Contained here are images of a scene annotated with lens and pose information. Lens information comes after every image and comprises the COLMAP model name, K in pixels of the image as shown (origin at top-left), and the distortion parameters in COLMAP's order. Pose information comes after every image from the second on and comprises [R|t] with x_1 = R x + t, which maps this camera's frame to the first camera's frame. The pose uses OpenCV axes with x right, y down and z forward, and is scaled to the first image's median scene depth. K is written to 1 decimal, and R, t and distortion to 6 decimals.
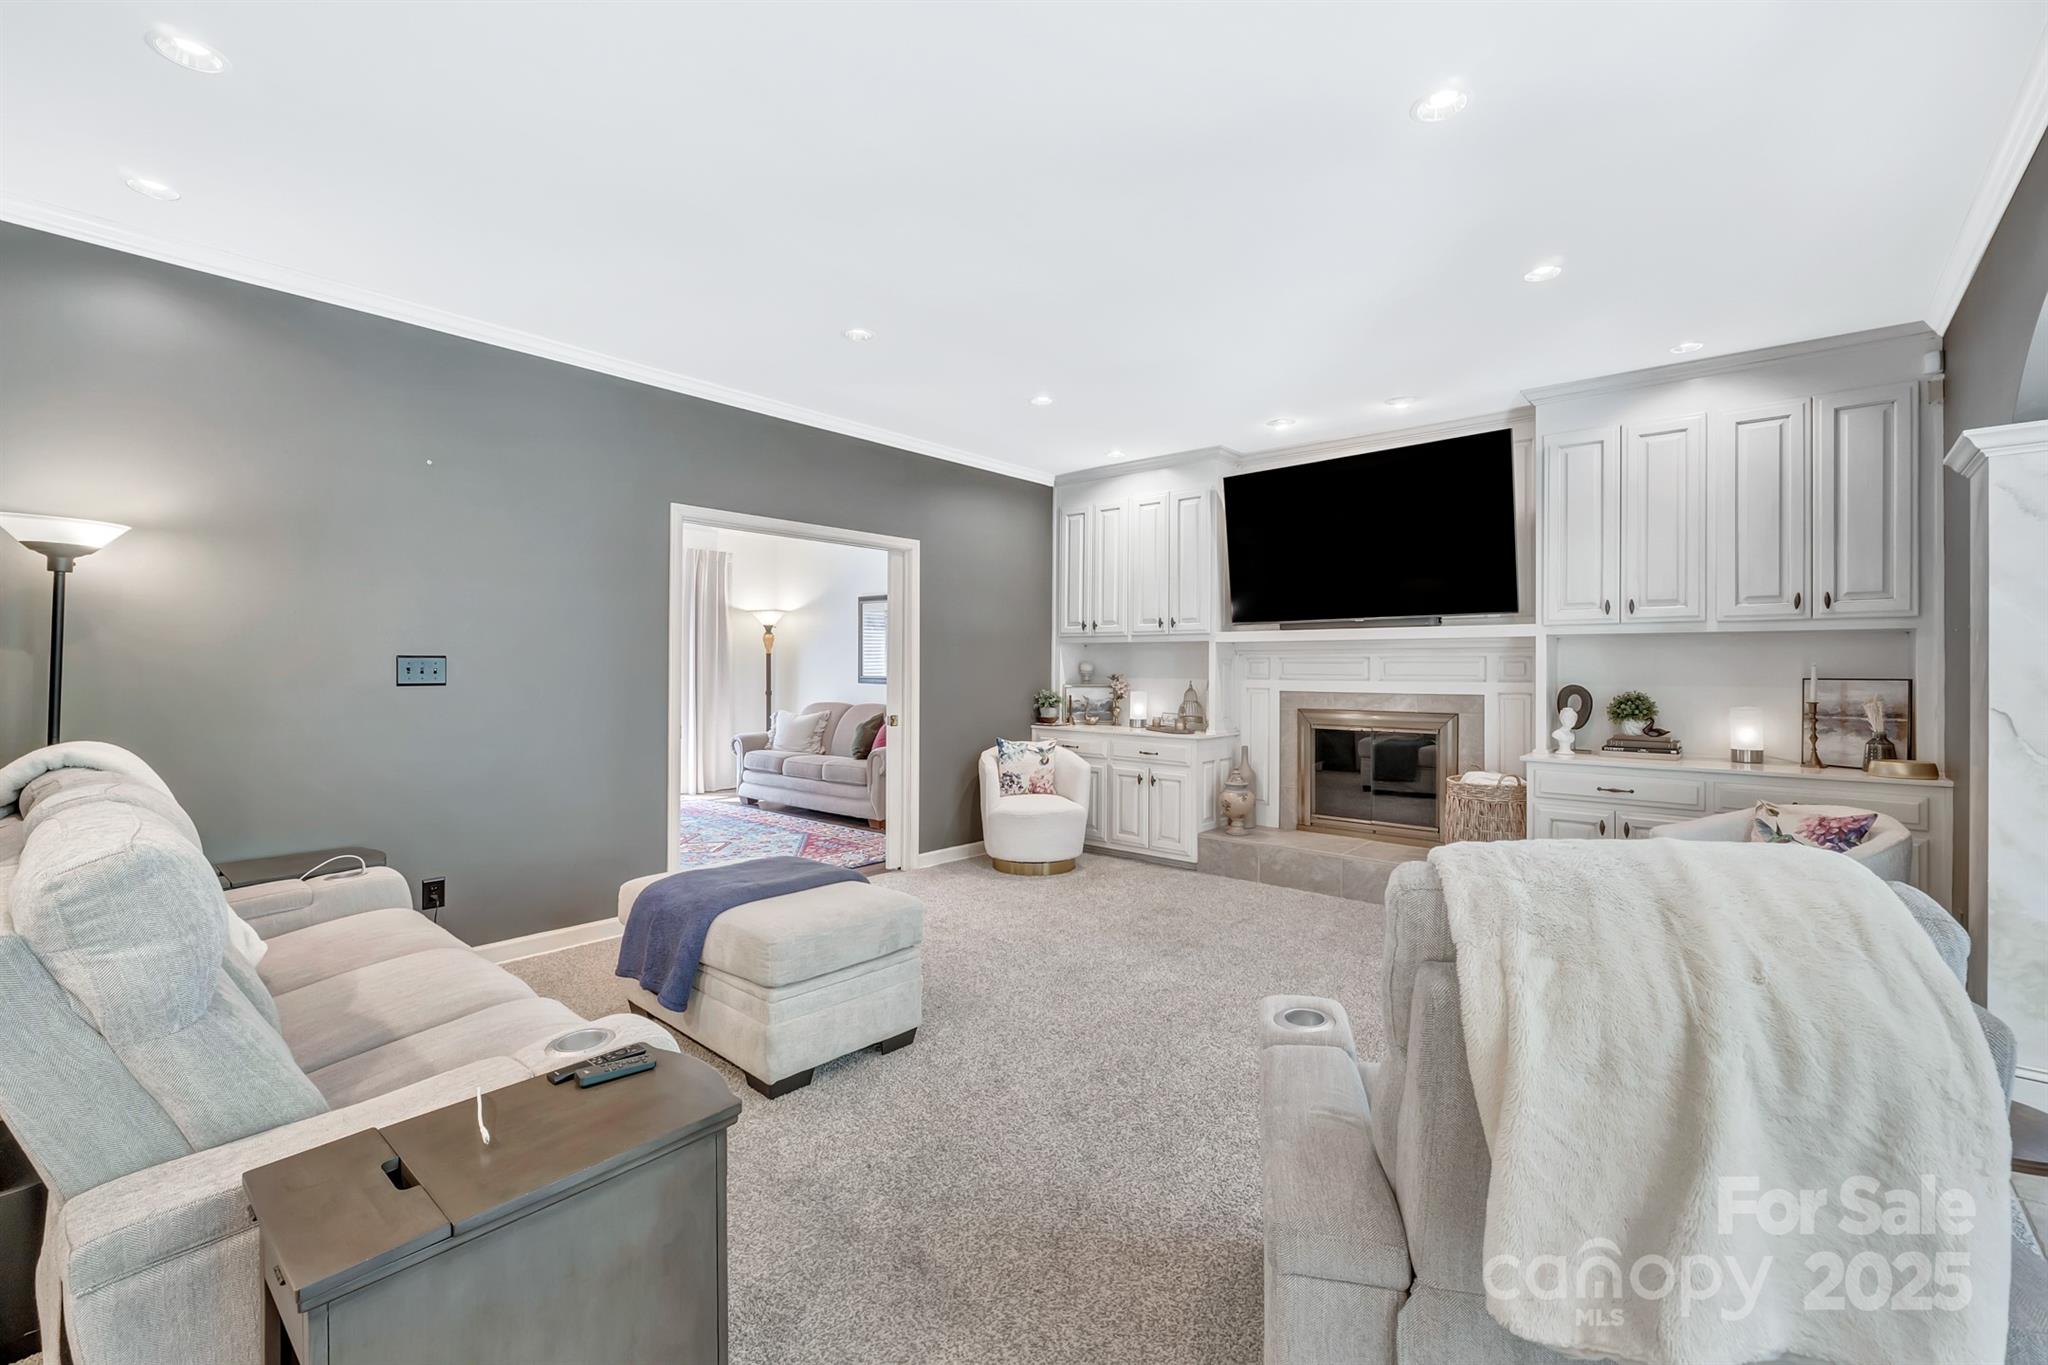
lens RADIAL K [[873.0, 0, 1027.1], [0, 873.0, 667.6], [0, 0, 1]] dist [-0.003878, -0.000778]
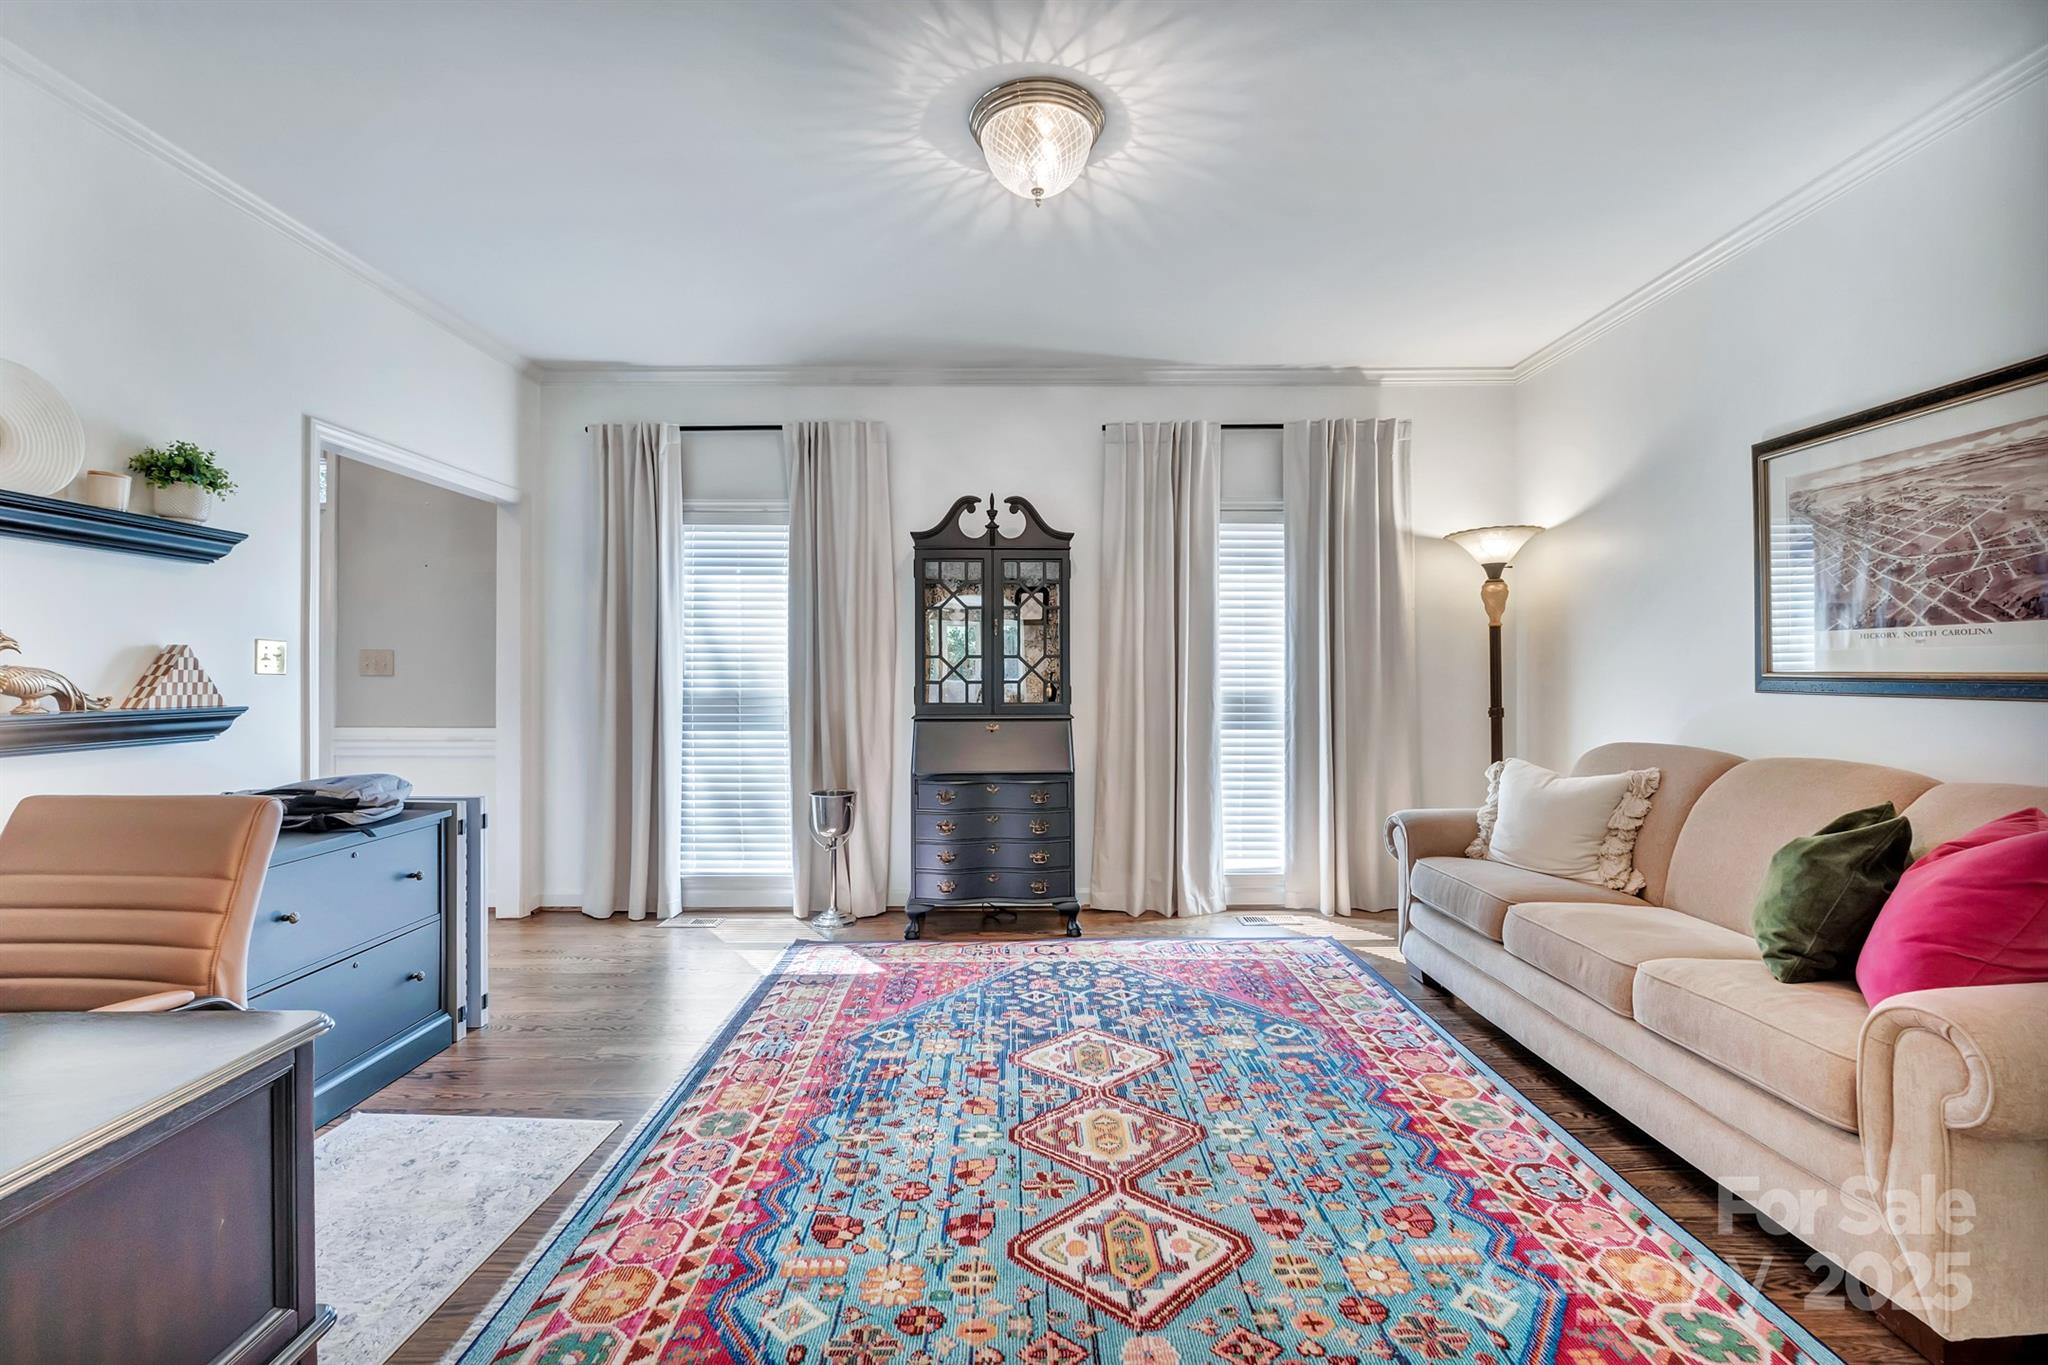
lens RADIAL K [[873.0, 0, 1024.4], [0, 873.0, 672.0], [0, 0, 1]] dist [-0.003878, -0.000778]
pose [[0.660510, -0.009920, -0.750751, -0.125633], [0.009075, 0.999945, -0.005229, 0.008716], [0.750762, -0.003359, 0.660564, 0.553259]]
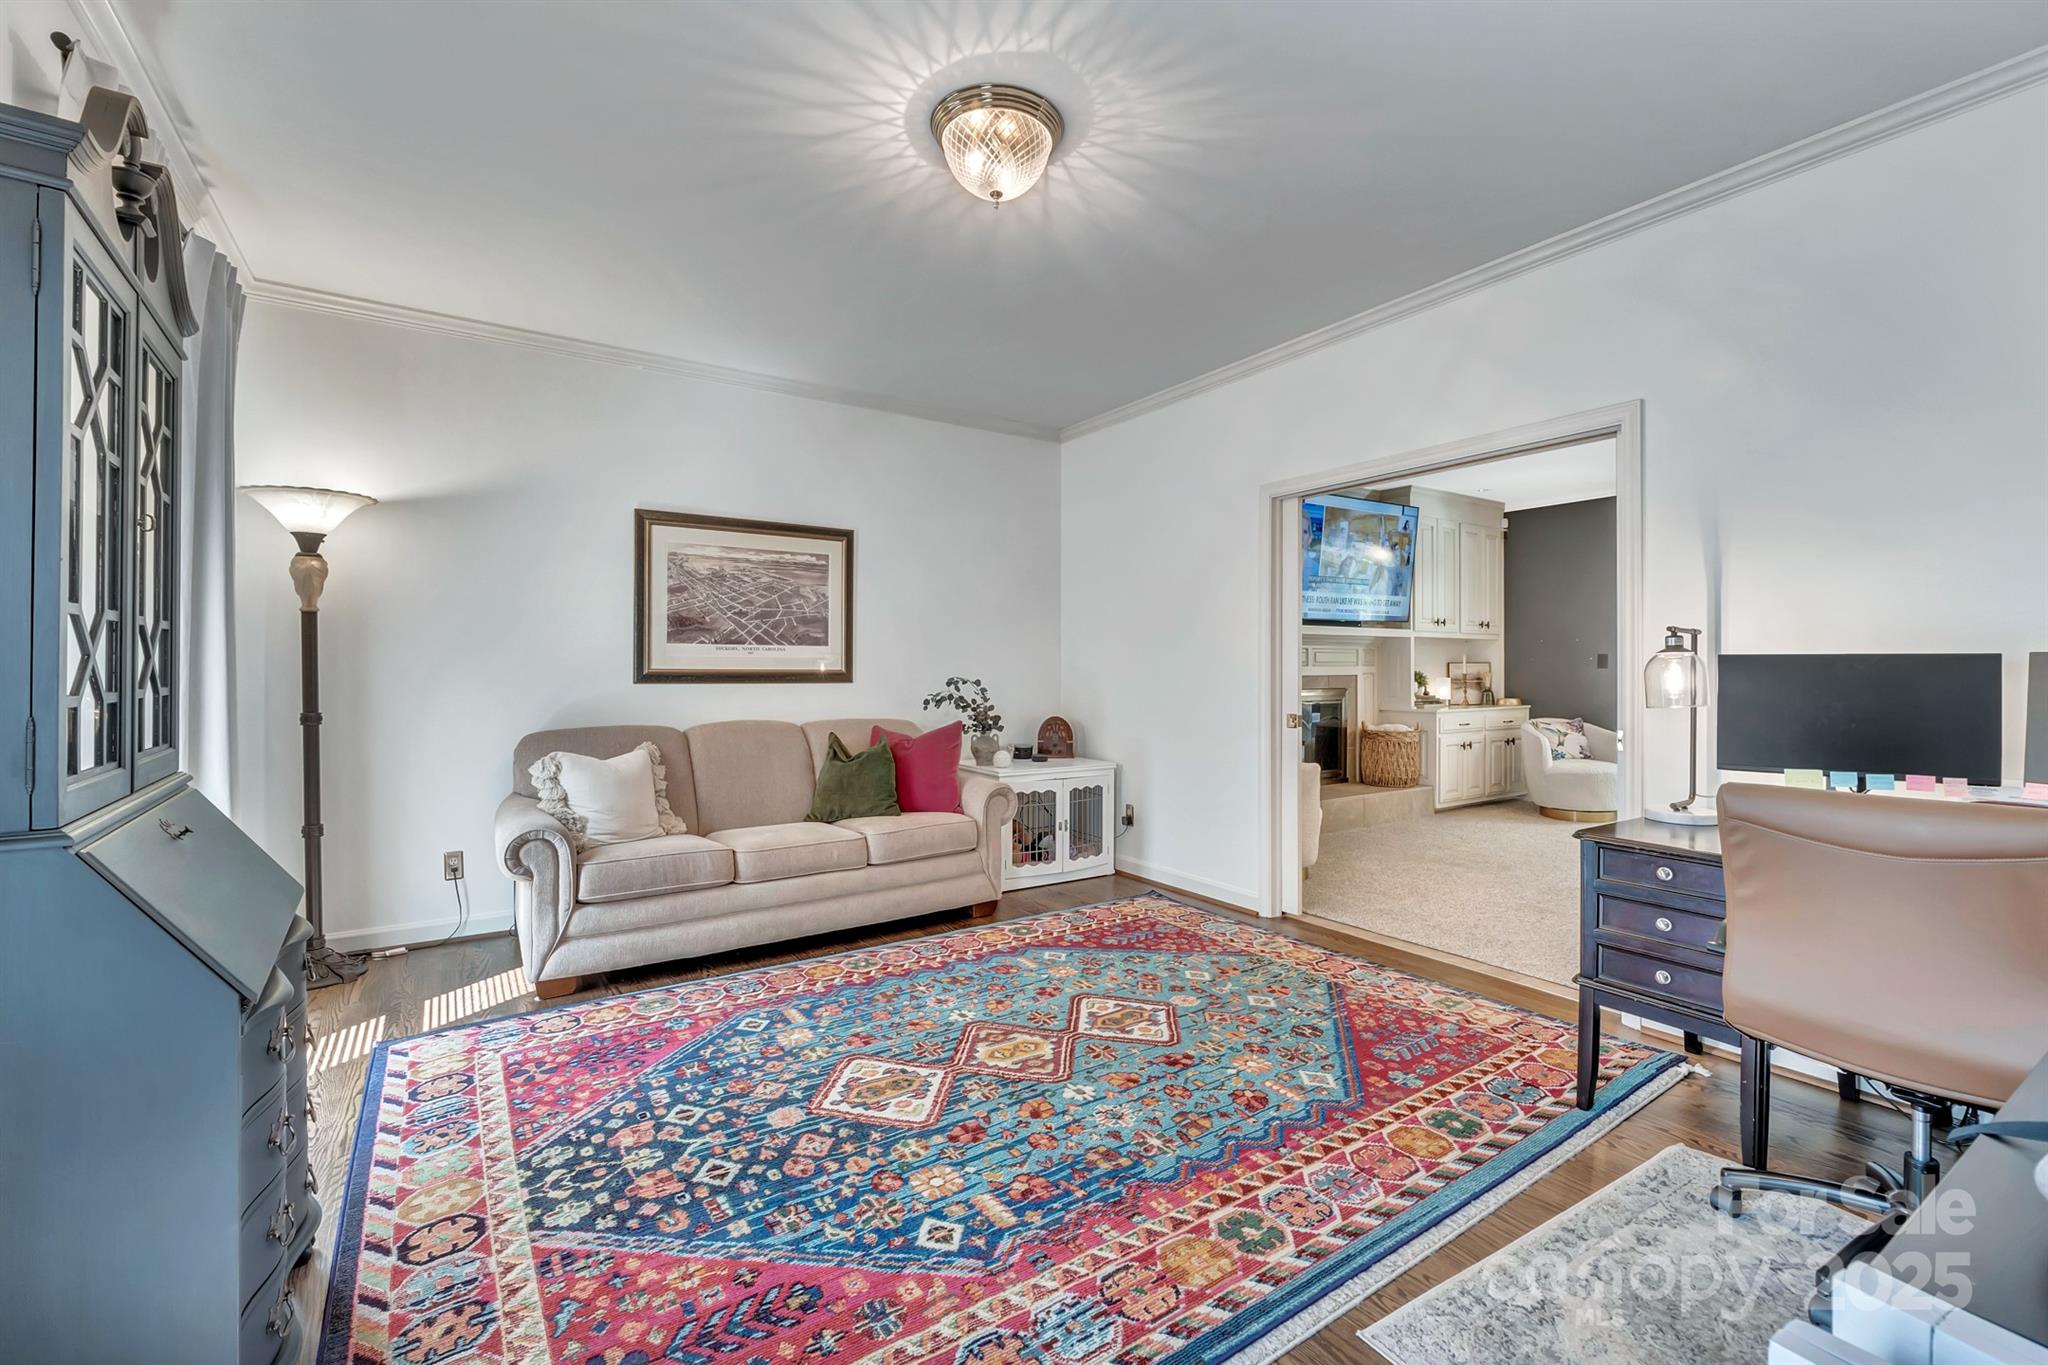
lens RADIAL K [[873.0, 0, 1035.1], [0, 873.0, 670.1], [0, 0, 1]] dist [-0.003878, -0.000778]
pose [[0.246015, -0.007988, 0.969233, -0.619027], [-0.000150, 0.999966, 0.008279, 0.005935], [-0.969266, -0.002183, 0.246006, 0.661783]]
